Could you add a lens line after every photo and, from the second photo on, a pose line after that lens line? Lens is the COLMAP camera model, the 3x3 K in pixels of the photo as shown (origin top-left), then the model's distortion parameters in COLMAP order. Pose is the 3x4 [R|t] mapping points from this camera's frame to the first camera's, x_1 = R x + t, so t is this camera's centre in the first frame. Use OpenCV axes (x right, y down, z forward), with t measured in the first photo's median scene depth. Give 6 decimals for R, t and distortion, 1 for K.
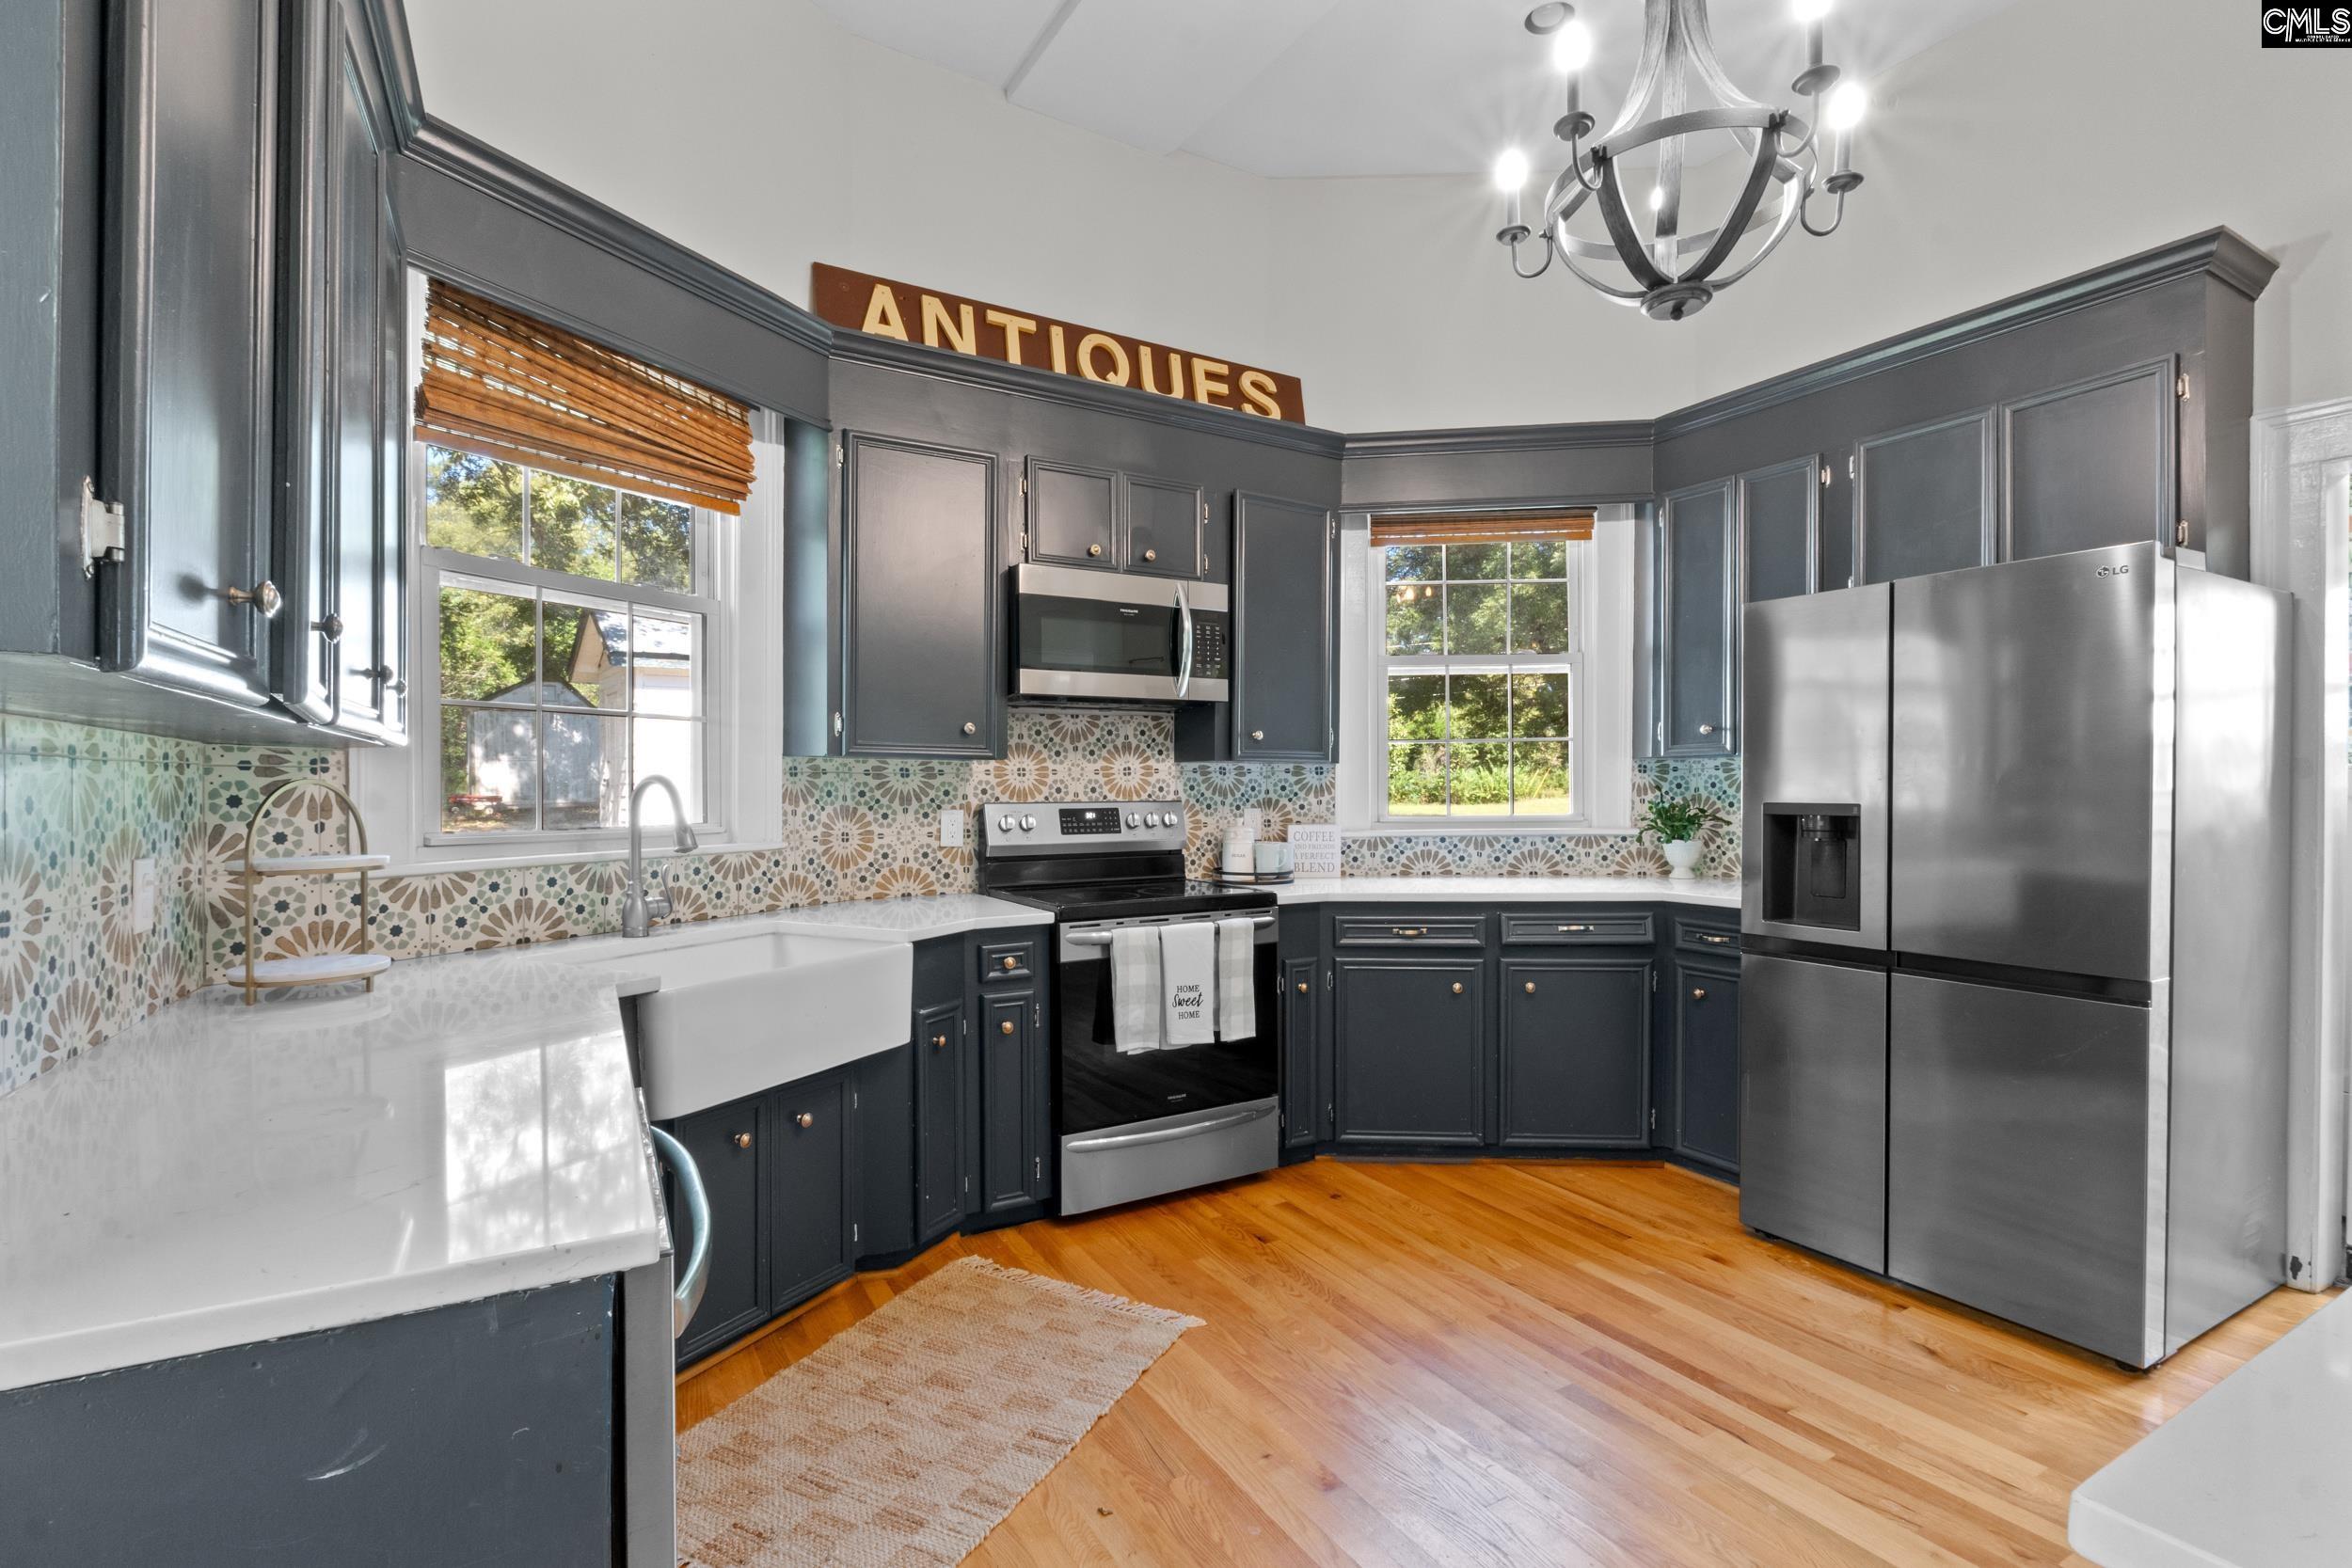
lens RADIAL K [[1087.2, 0, 1180.2], [0, 1087.2, 808.7], [0, 0, 1]] dist [-0.005571, -0.000199]
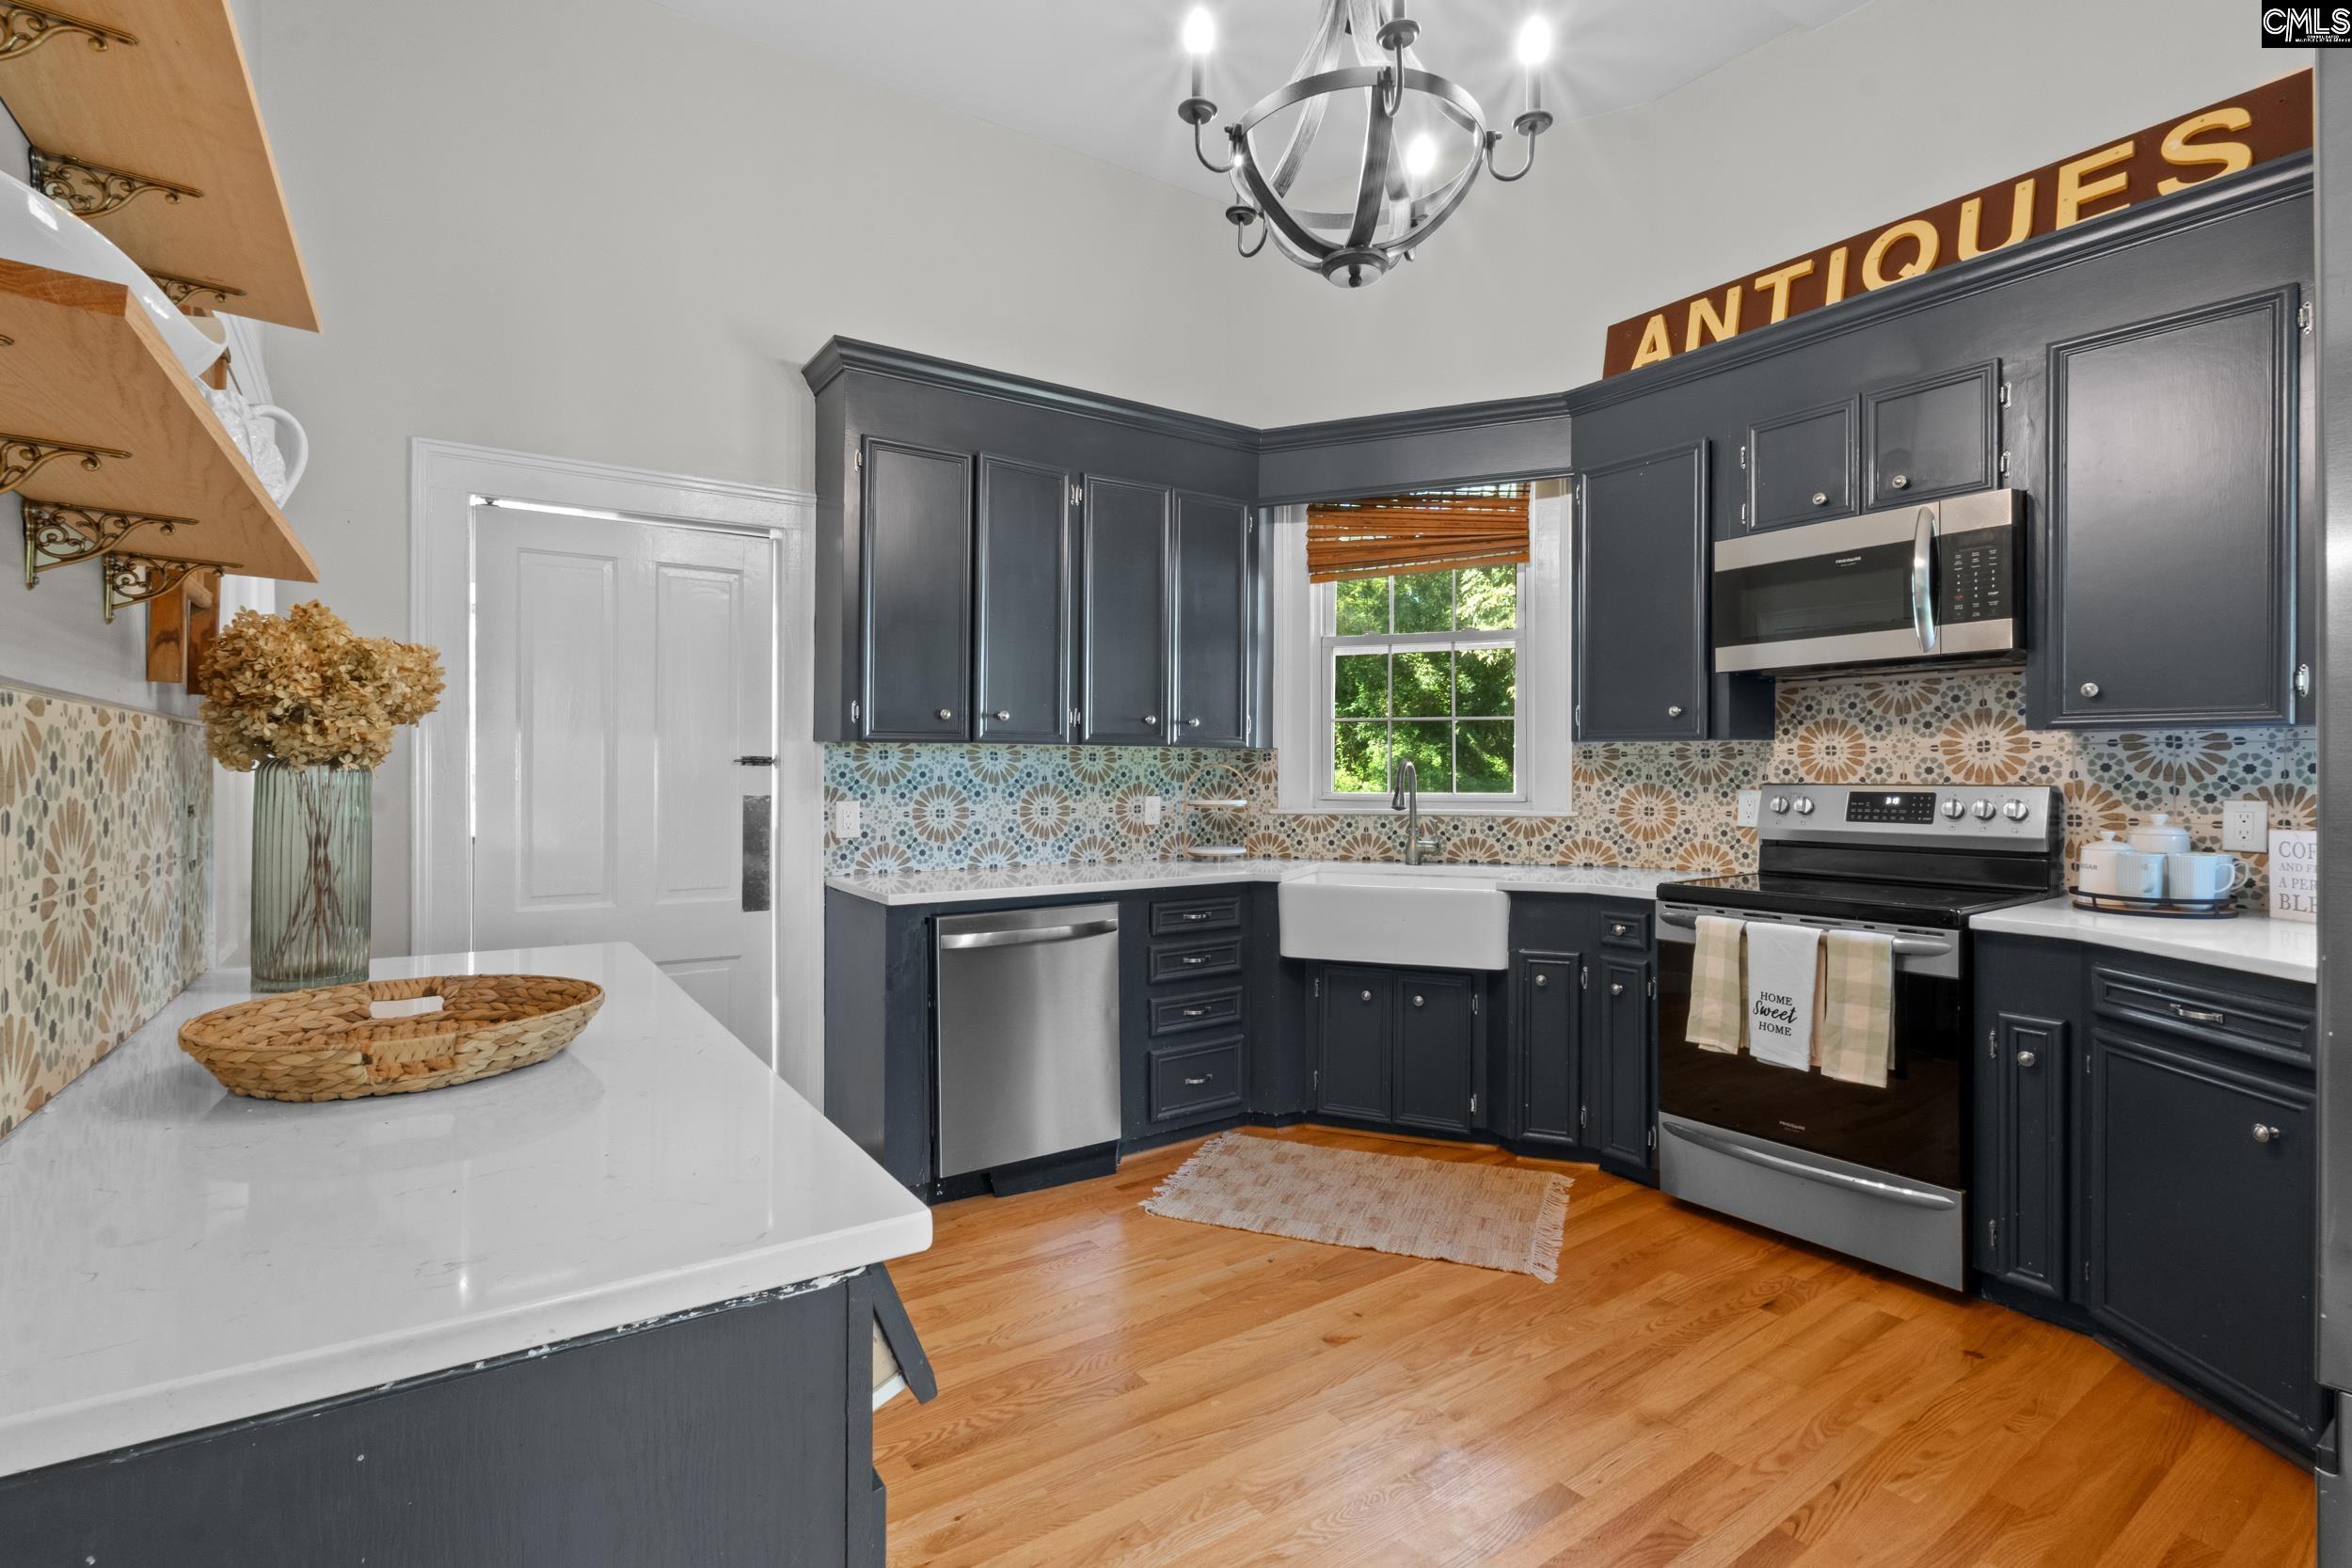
lens RADIAL K [[1084.6, 0, 1179.3], [0, 1084.6, 781.5], [0, 0, 1]] dist [-0.004987, -0.000322]
pose [[0.075228, 0.011996, -0.997094, 0.809467], [-0.018548, 0.999771, 0.010629, -0.008308], [0.996994, 0.017694, 0.075434, 0.442920]]
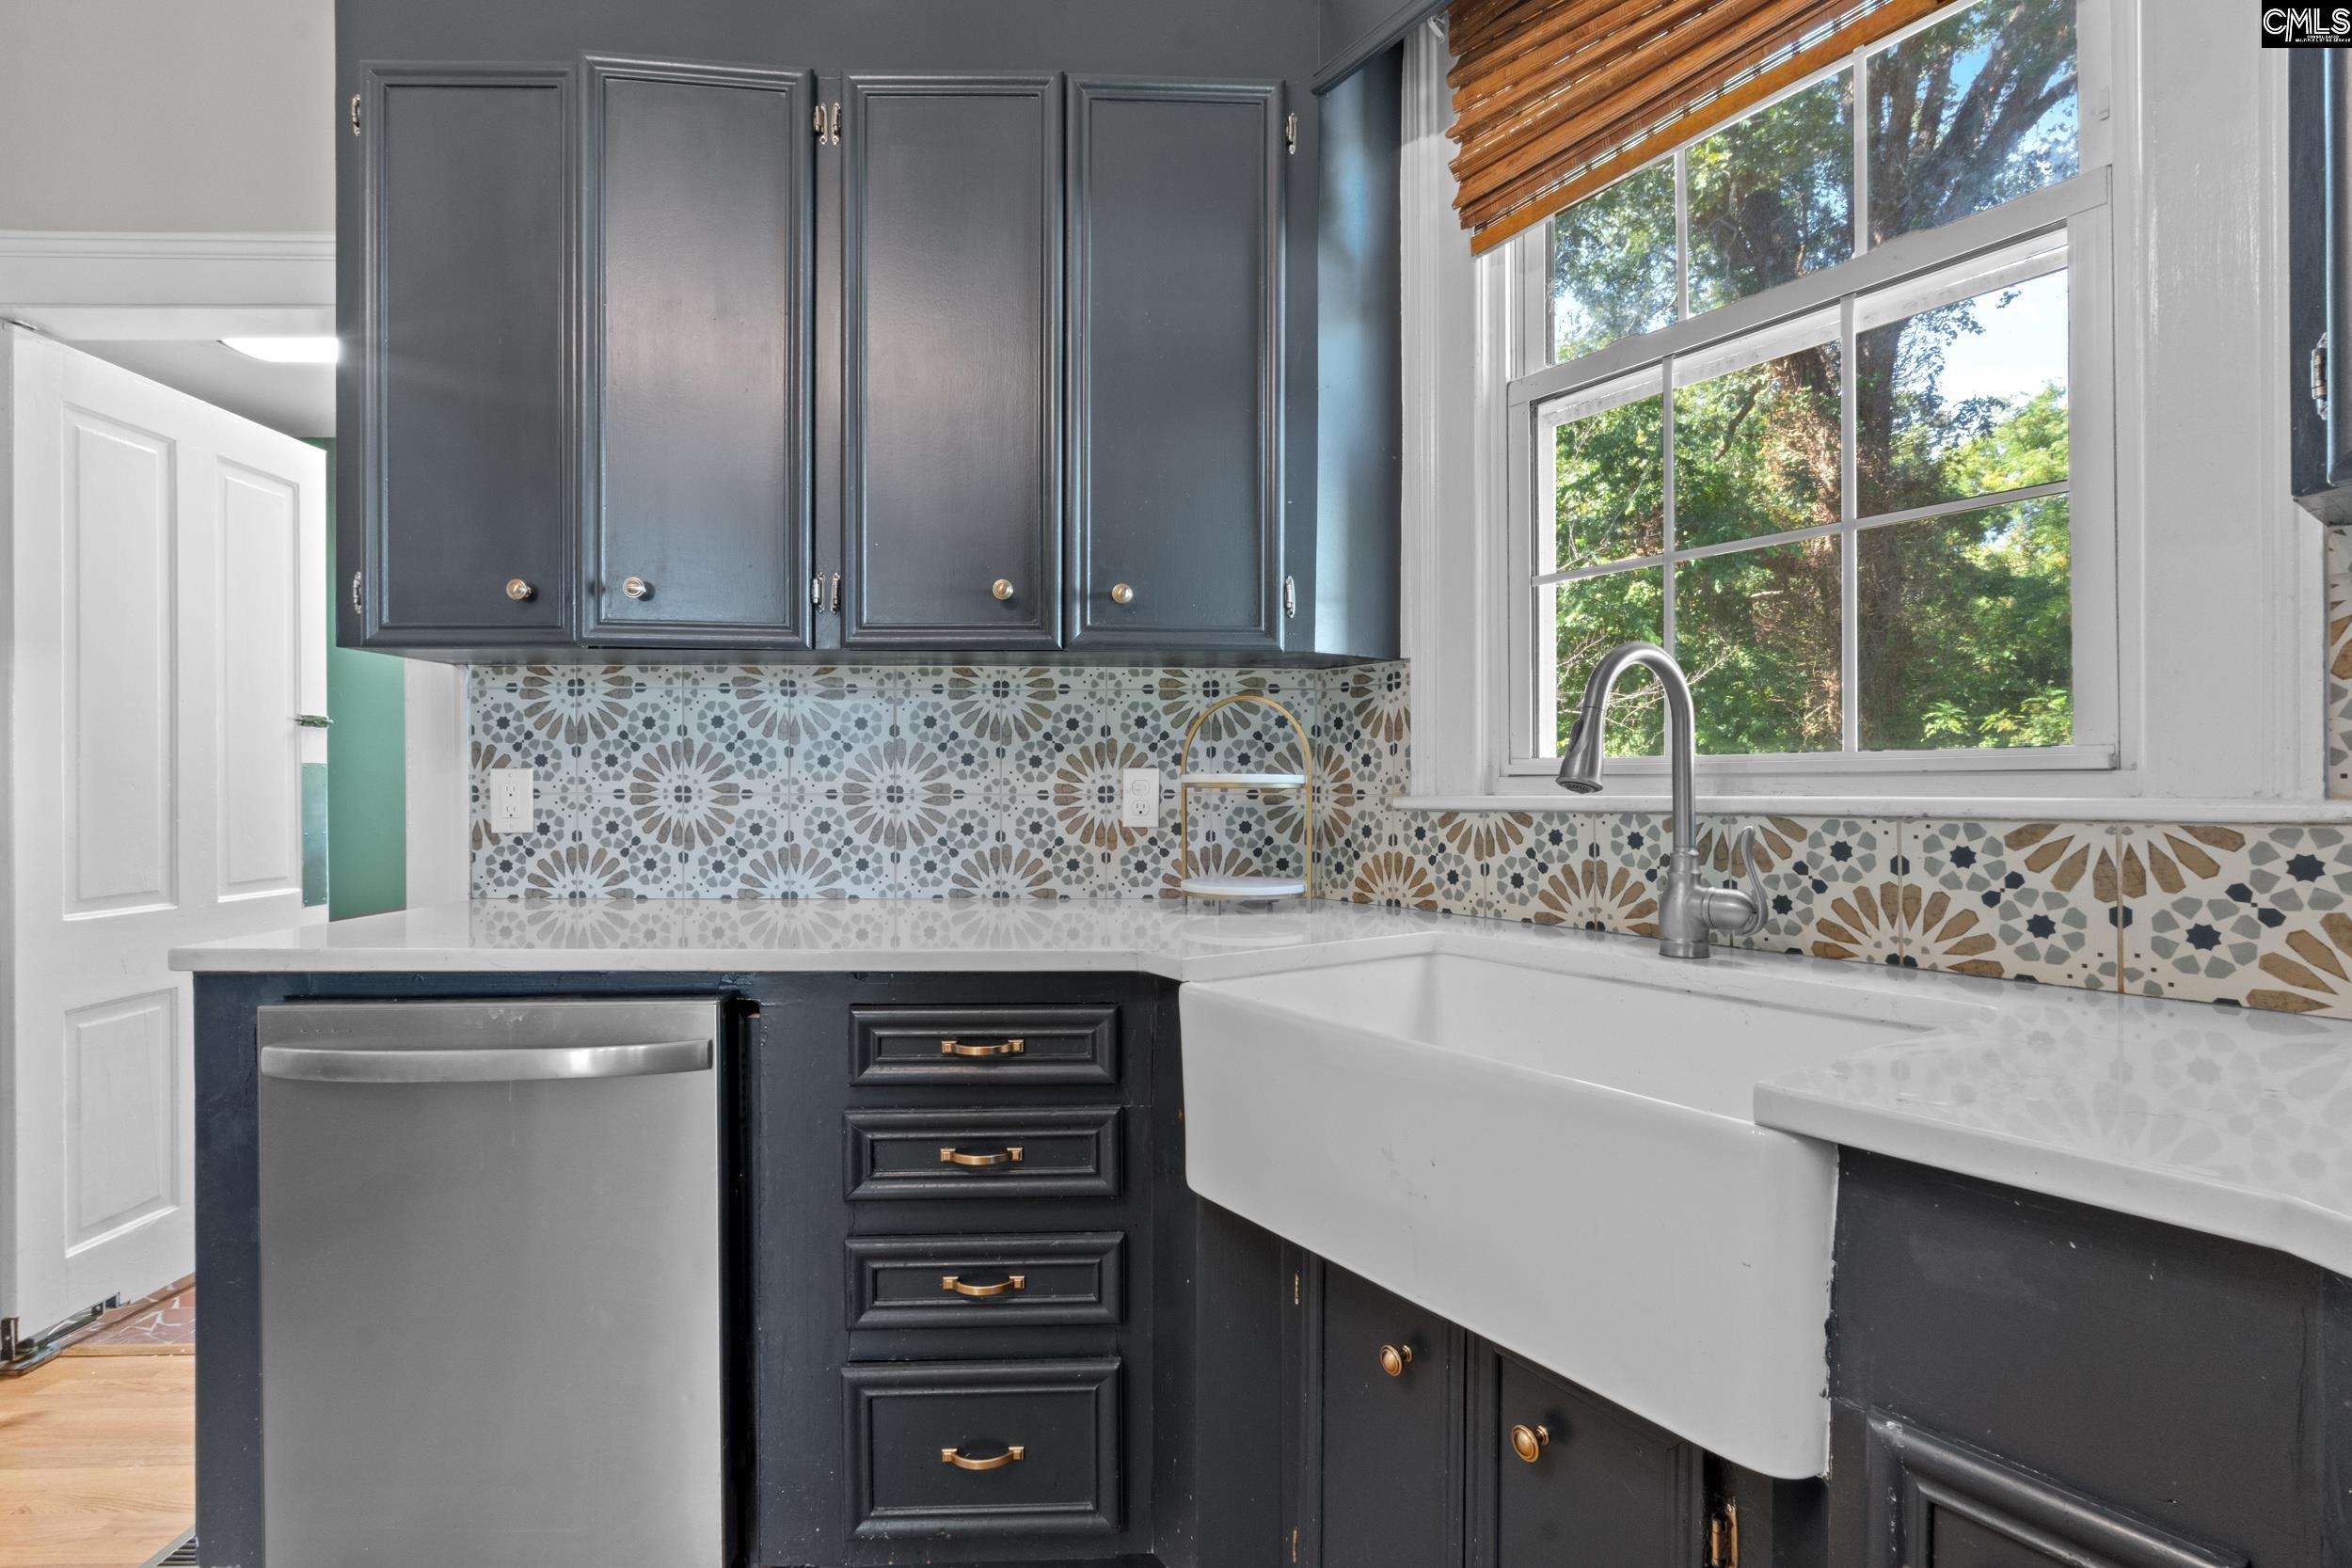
lens RADIAL K [[1084.6, 0, 1179.3], [0, 1084.6, 781.5], [0, 0, 1]] dist [-0.004987, -0.000322]
pose [[-0.472524, -0.002105, -0.881315, 0.059341], [-0.015192, 0.999868, 0.005757, 0.027434], [0.881187, 0.016109, -0.472494, 0.829253]]
